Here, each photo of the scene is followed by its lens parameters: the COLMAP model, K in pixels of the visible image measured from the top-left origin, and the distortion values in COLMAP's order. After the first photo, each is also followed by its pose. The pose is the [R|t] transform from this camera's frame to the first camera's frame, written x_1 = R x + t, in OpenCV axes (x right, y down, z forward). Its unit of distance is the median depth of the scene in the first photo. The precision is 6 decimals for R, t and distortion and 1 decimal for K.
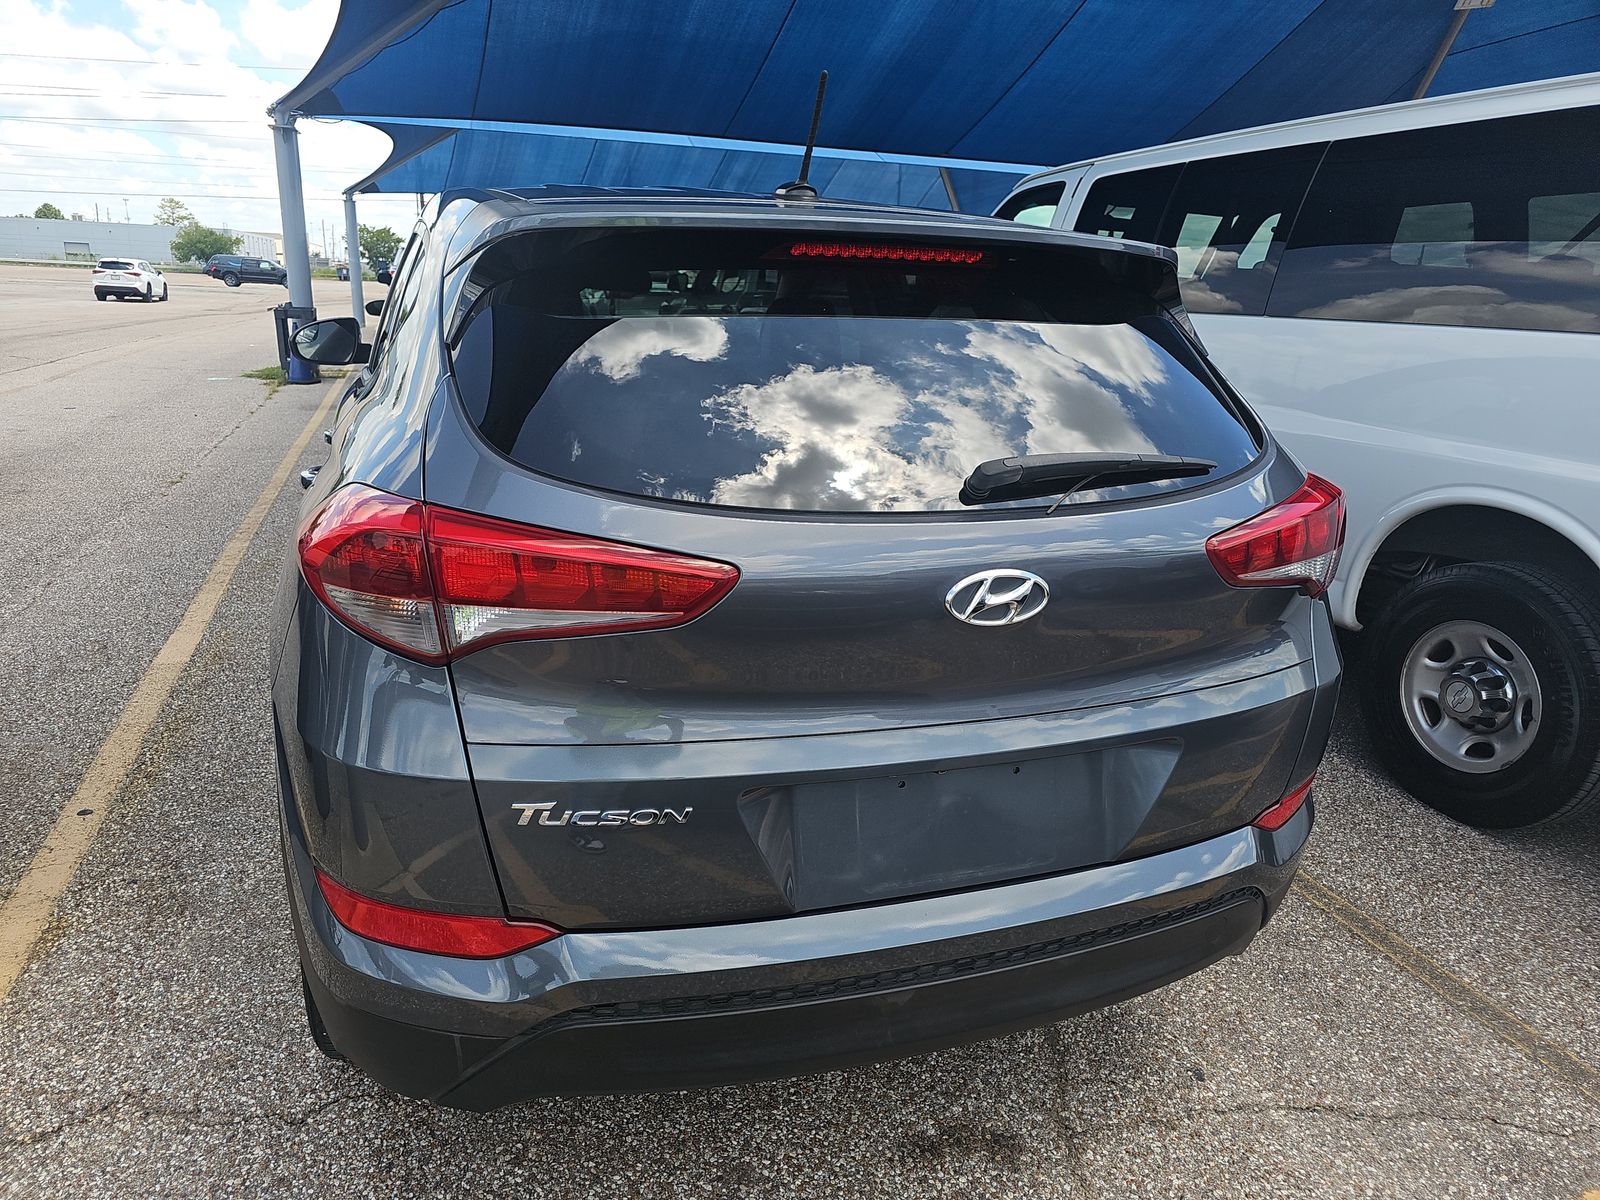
lens RADIAL K [[1080.7, 0, 800.0], [0, 1080.7, 600.0], [0, 0, 1]] dist [0.026432, -0.016419]
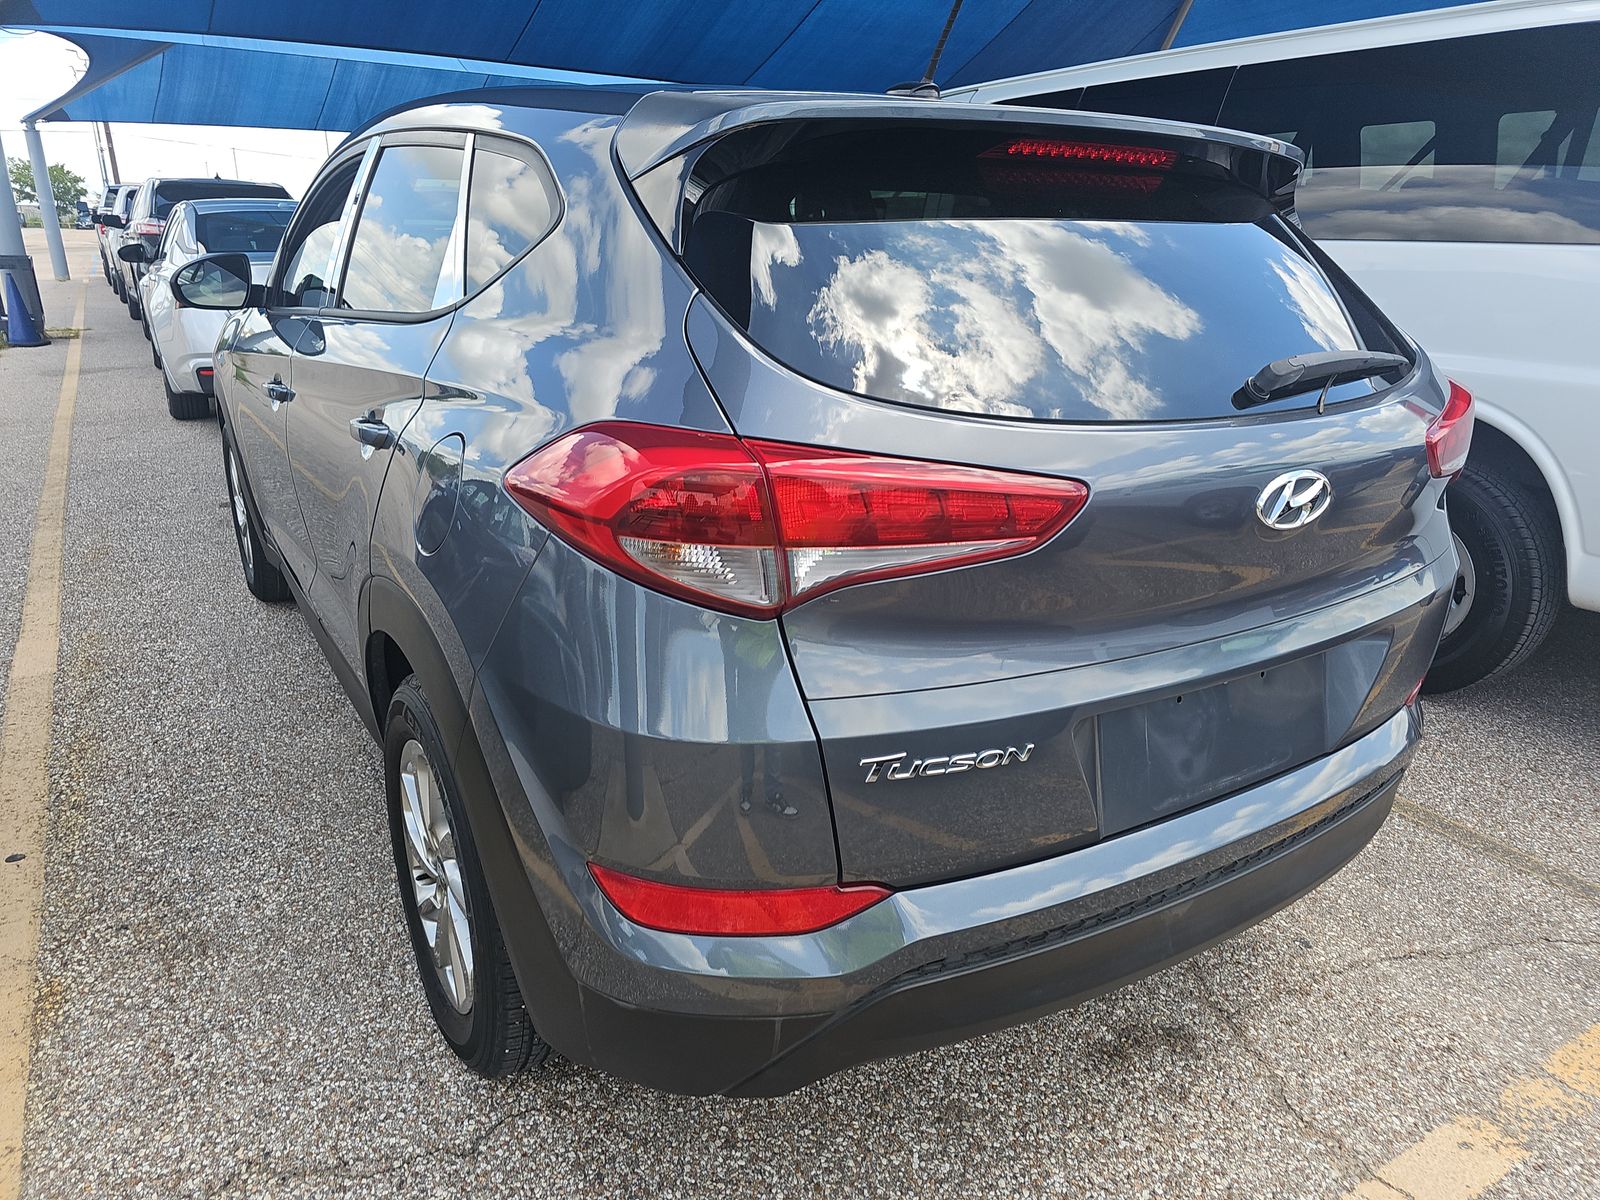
lens RADIAL K [[1071.9, 0, 804.5], [0, 1071.9, 616.9], [0, 0, 1]] dist [0.032680, -0.023531]
pose [[0.970432, -0.092418, 0.222981, -0.351207], [0.078311, 0.994375, 0.071318, -0.000804], [-0.228318, -0.051748, 0.972210, 0.095818]]
